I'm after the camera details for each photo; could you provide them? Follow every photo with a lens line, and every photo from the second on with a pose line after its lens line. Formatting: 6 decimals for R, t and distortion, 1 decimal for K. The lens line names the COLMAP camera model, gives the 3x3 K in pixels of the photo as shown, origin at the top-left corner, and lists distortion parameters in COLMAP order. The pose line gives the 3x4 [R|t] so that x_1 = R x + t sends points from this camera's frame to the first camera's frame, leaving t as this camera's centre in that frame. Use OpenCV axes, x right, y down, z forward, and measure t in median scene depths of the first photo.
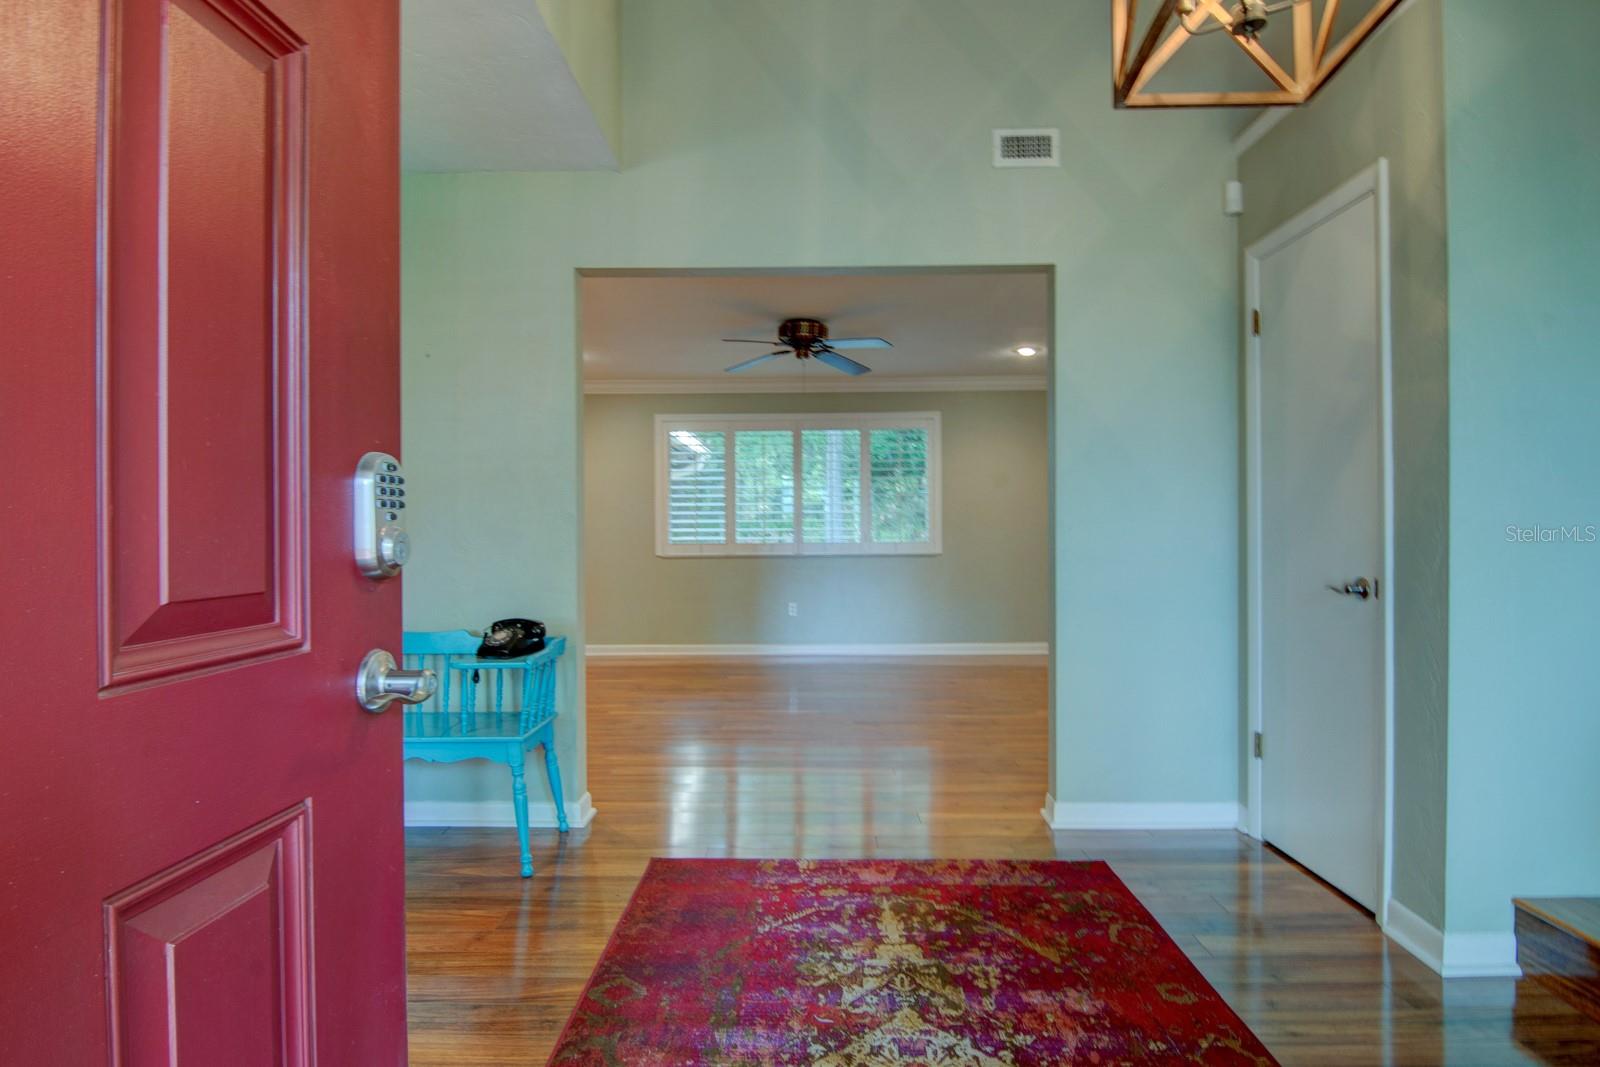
lens RADIAL K [[840.8, 0, 793.6], [0, 840.8, 530.2], [0, 0, 1]] dist [-0.001183, -0.015169]
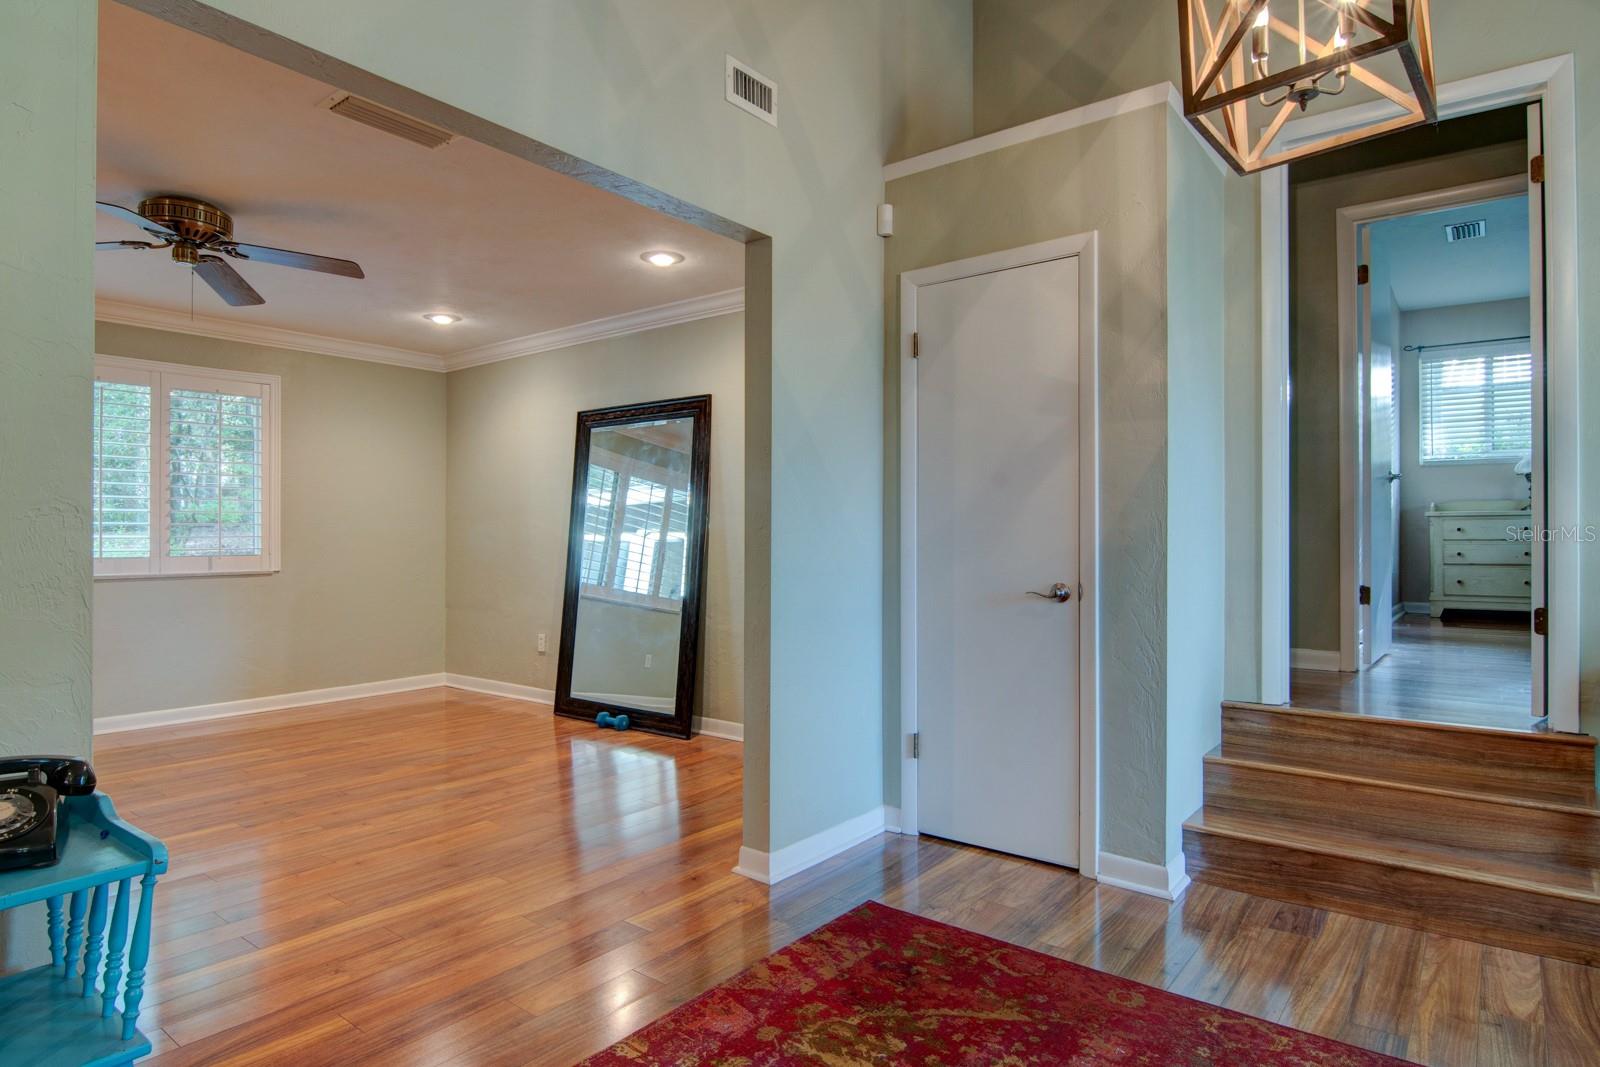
lens RADIAL K [[899.1, 0, 797.9], [0, 899.1, 529.2], [0, 0, 1]] dist [-0.003976, -0.000787]
pose [[0.602182, 0.012083, 0.798267, -0.496586], [-0.002559, 0.999910, -0.013205, 0.000027], [-0.798355, 0.005909, 0.602159, 0.496156]]
